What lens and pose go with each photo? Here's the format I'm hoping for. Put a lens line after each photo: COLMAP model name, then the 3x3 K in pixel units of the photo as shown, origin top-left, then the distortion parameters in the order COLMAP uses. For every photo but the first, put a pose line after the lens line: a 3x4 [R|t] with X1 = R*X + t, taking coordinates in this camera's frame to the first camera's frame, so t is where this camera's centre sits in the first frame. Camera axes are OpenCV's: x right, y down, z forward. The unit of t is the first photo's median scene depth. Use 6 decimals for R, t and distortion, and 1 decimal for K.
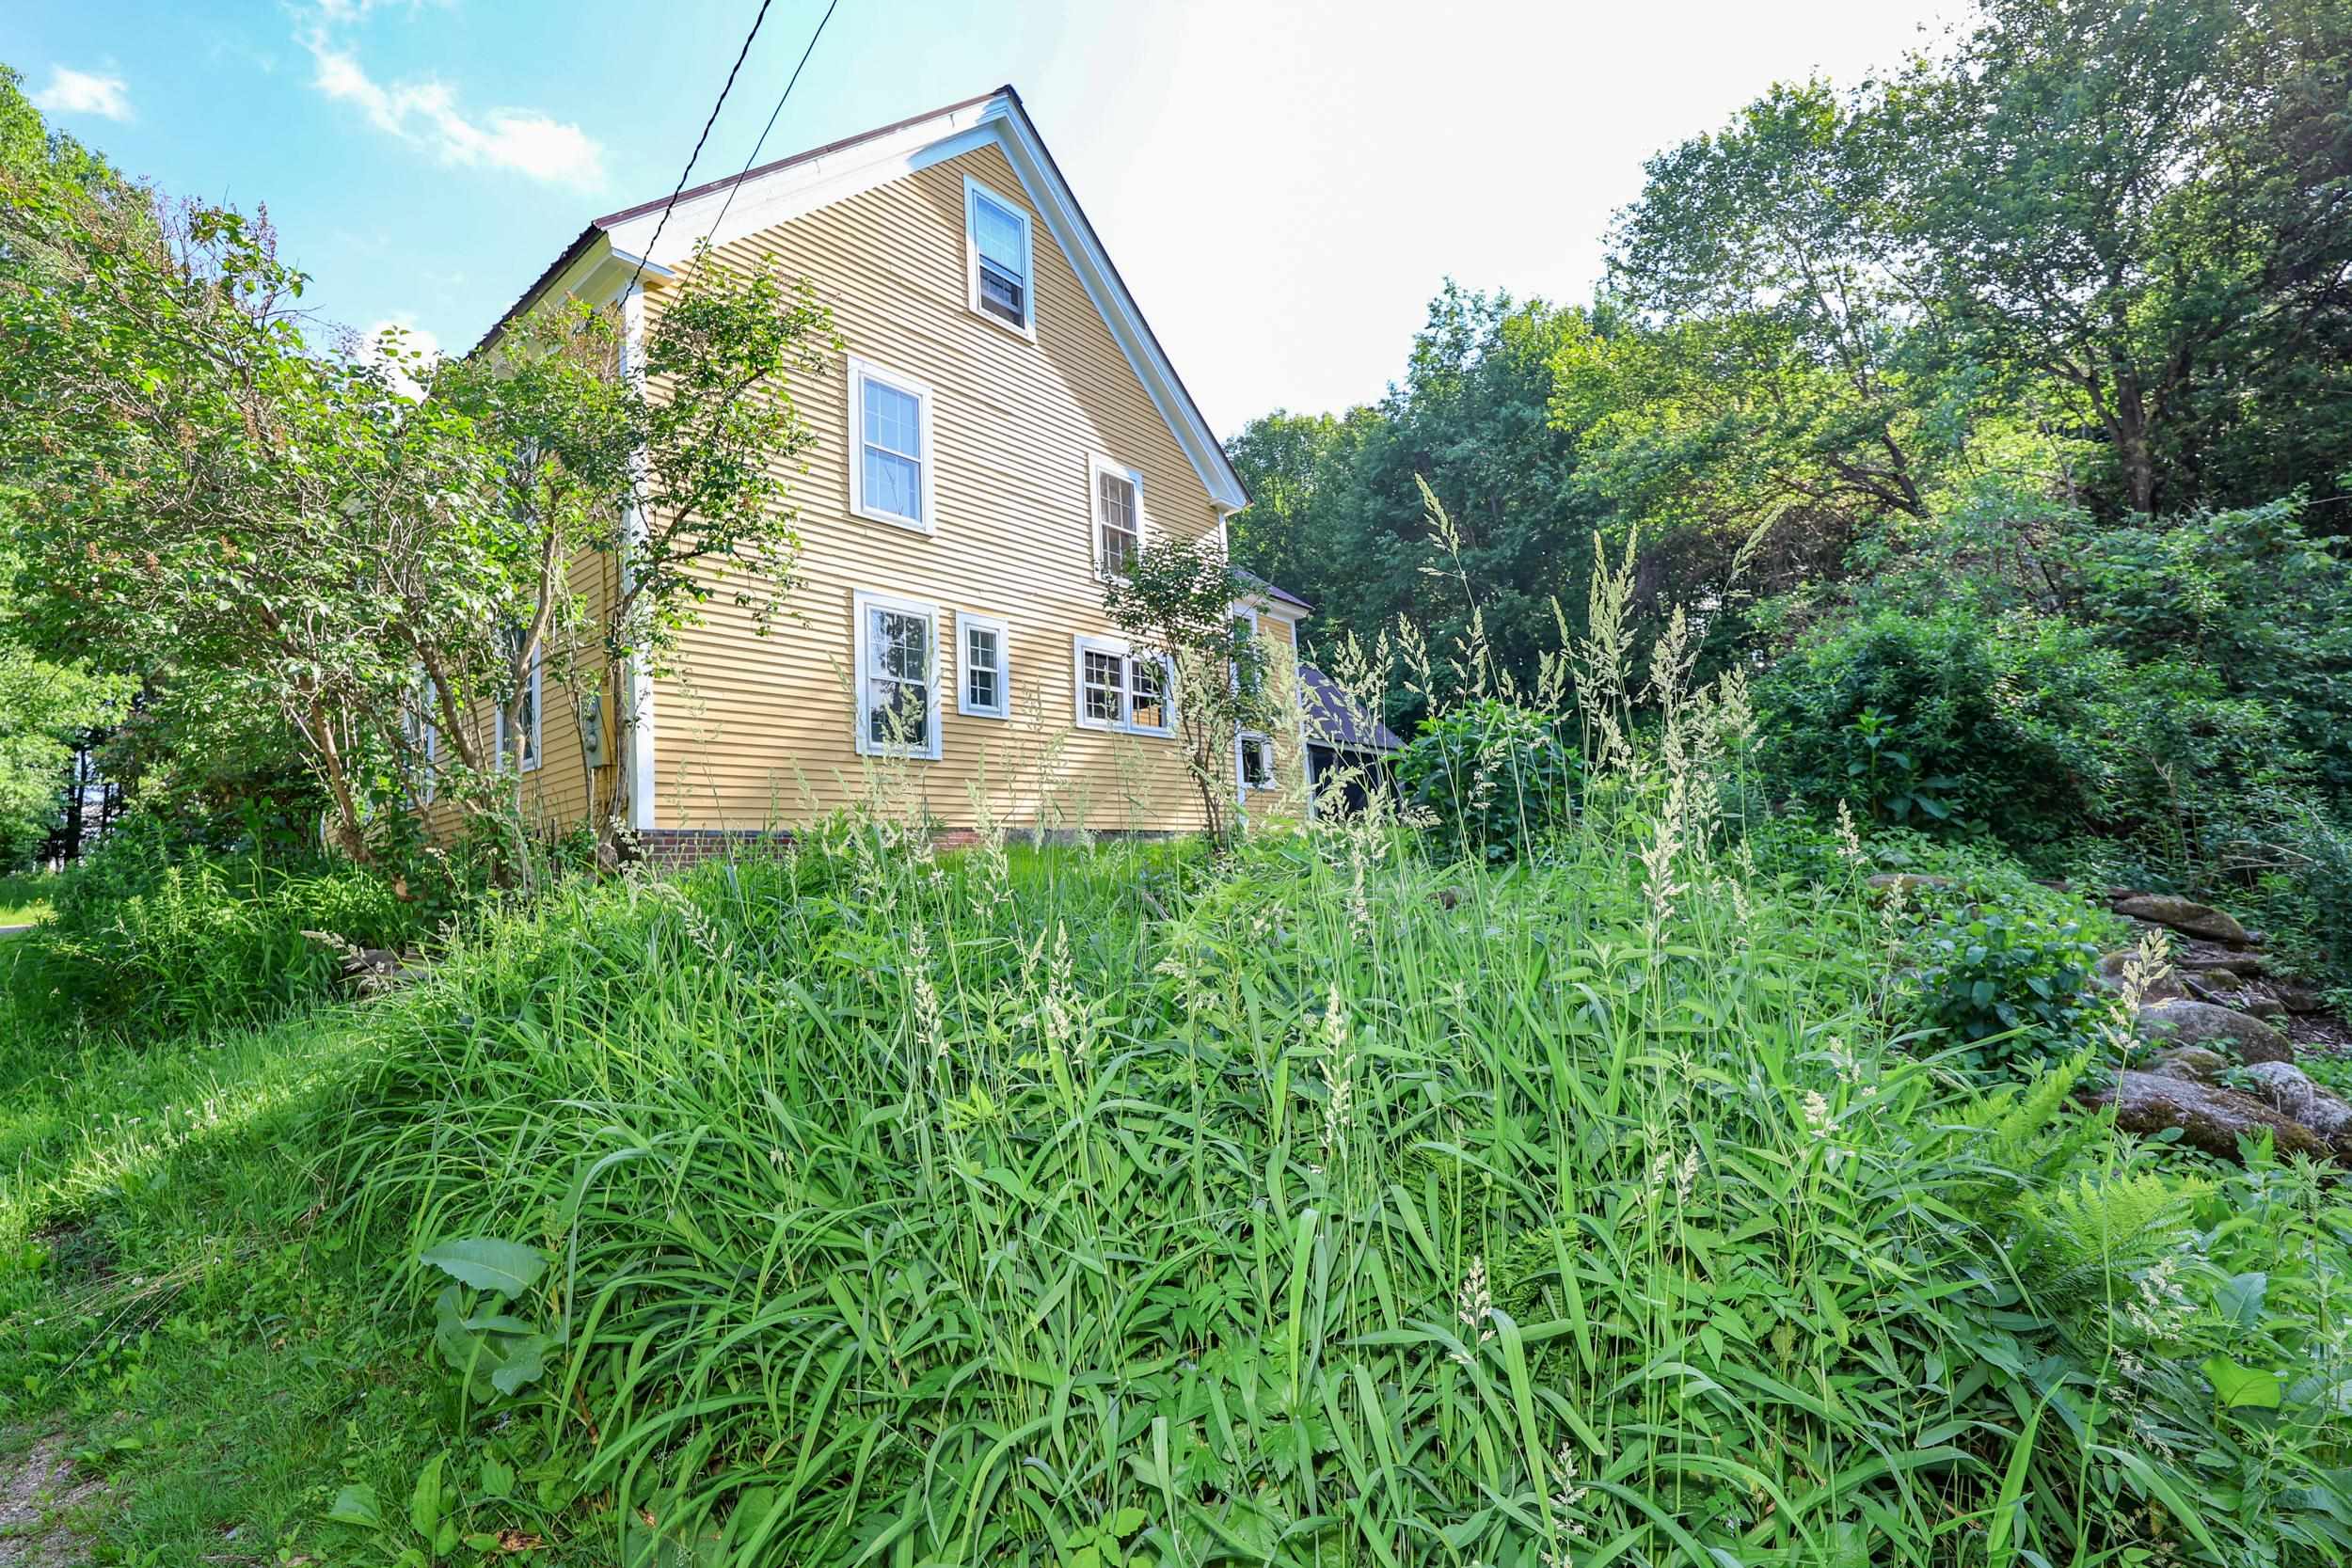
lens RADIAL K [[1069.4, 0, 1174.9], [0, 1069.4, 795.1], [0, 0, 1]] dist [-0.001110, -0.000169]
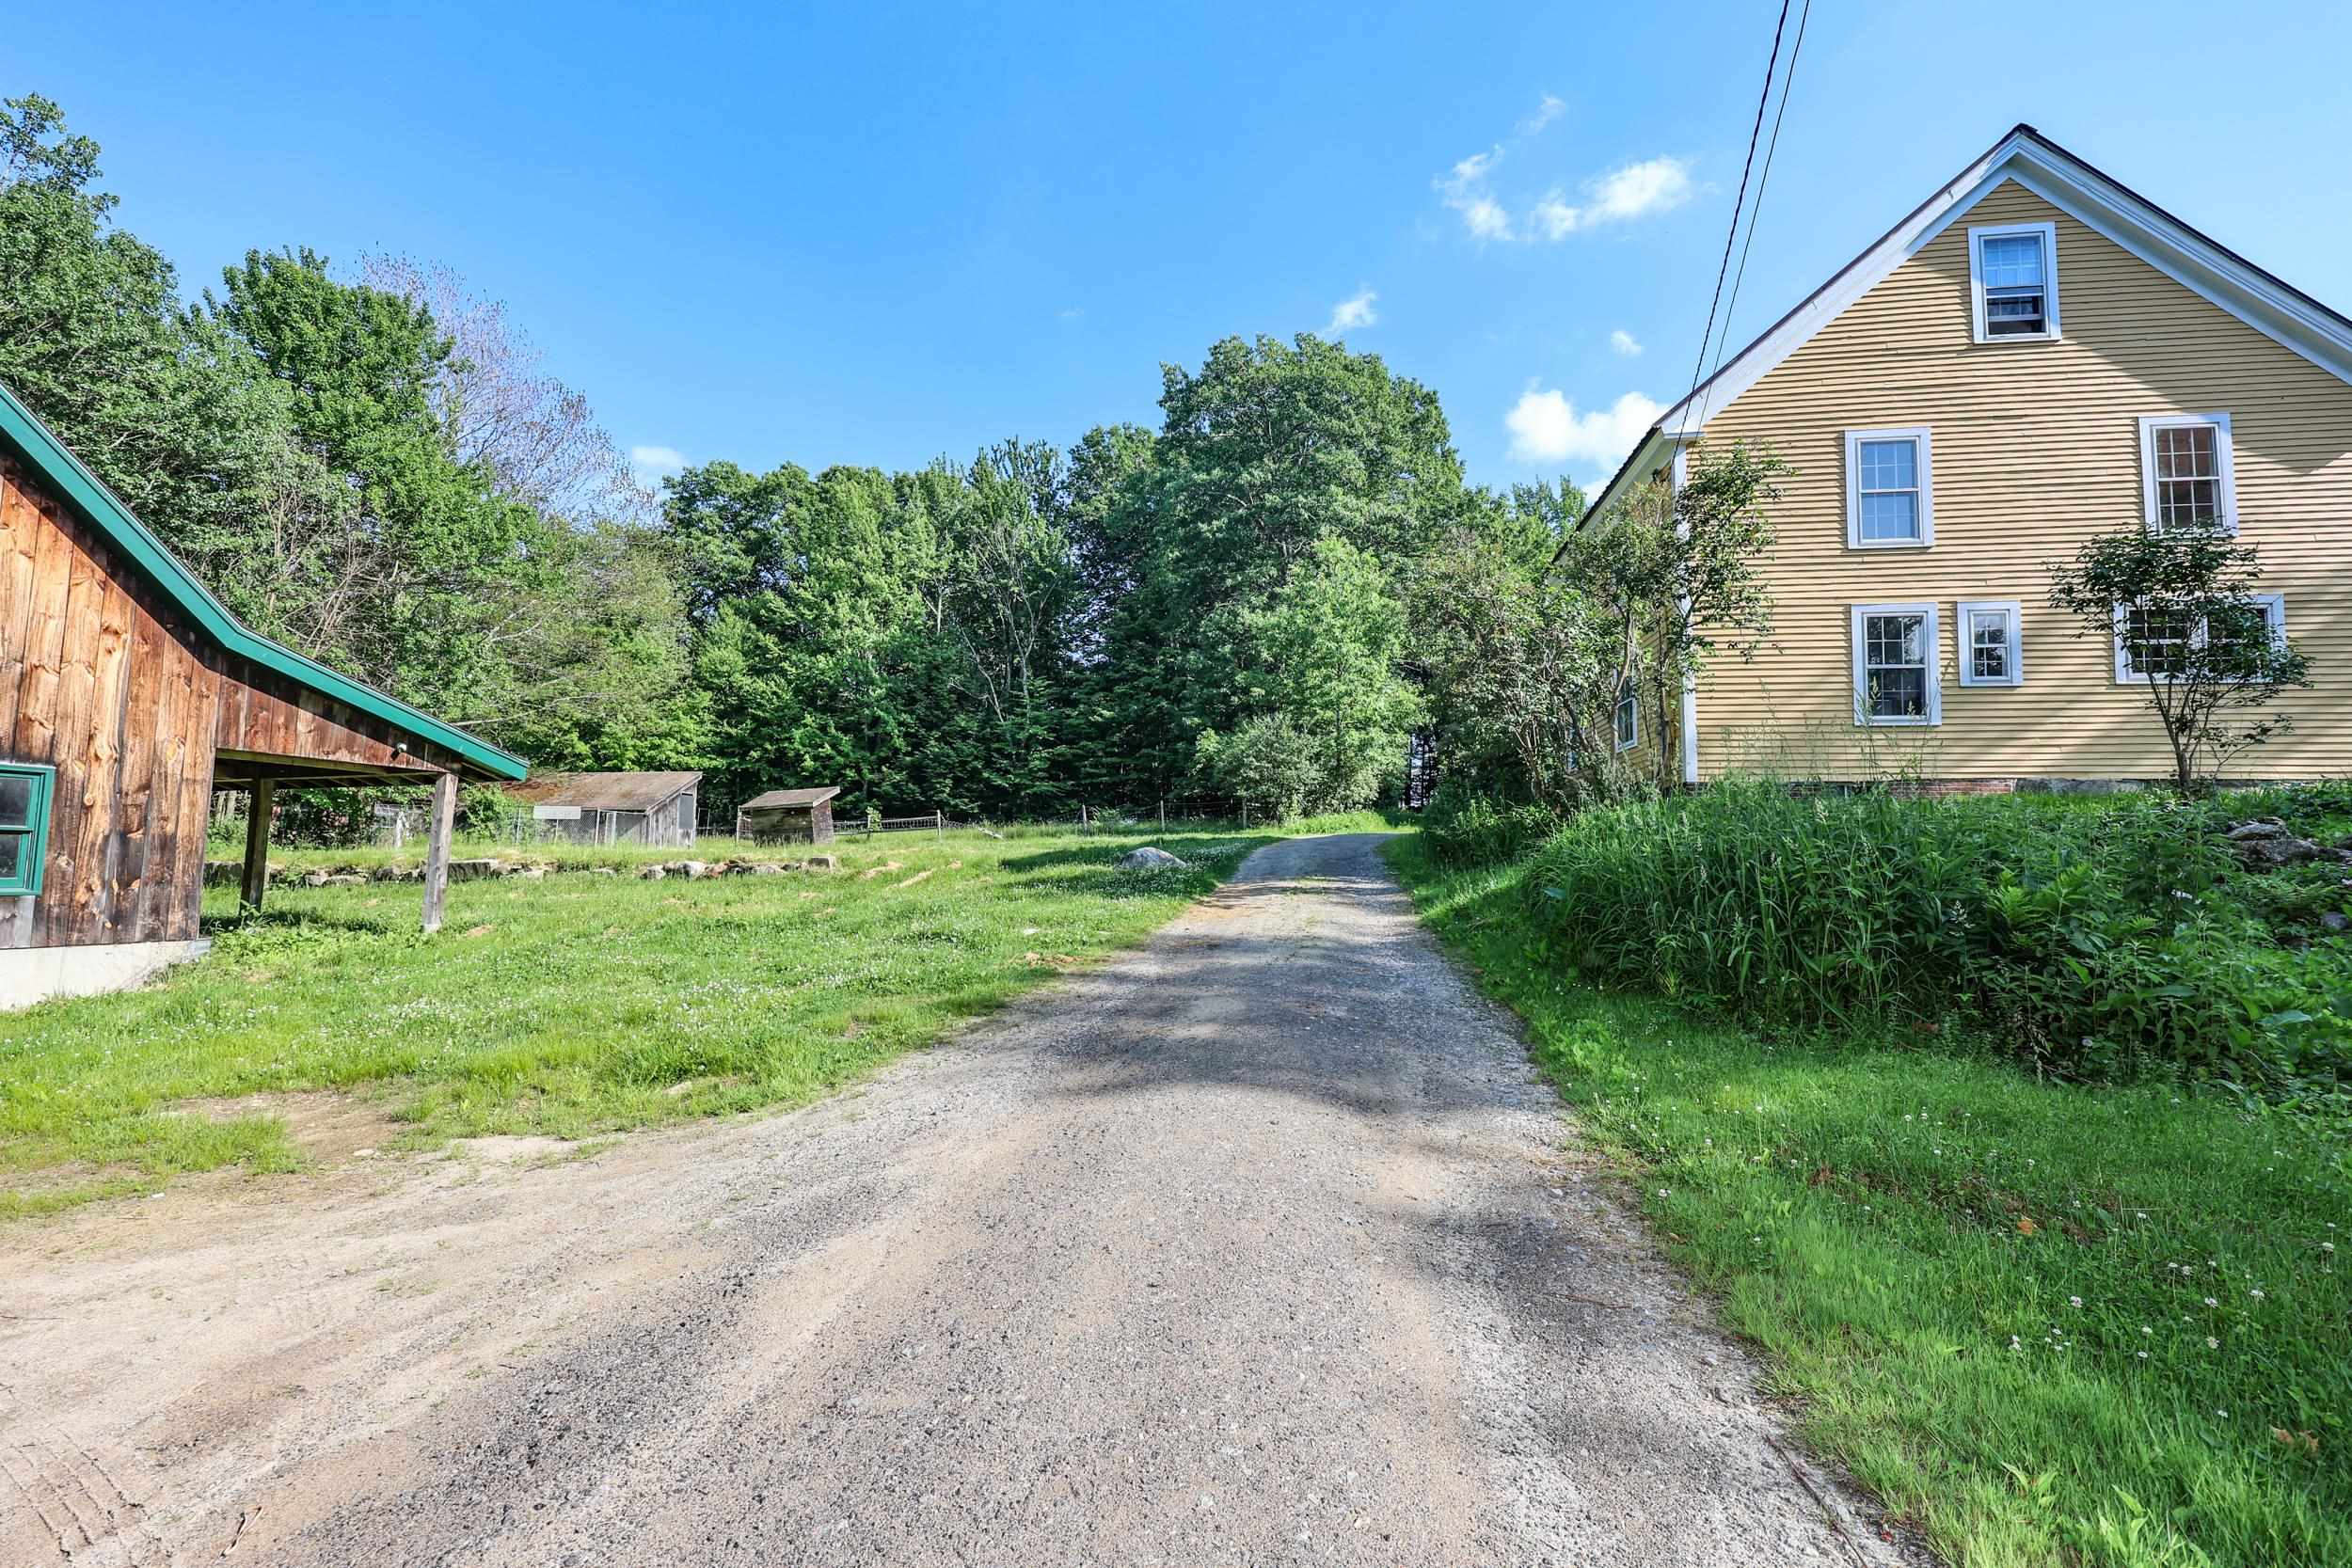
lens RADIAL K [[911.4, 0, 1174.6], [0, 911.4, 789.9], [0, 0, 1]] dist [-0.000126, -0.000050]
pose [[0.496026, 0.002619, -0.868304, 0.259791], [0.032797, 0.999225, 0.021750, -0.009874], [0.867688, -0.039266, 0.495556, -0.307312]]
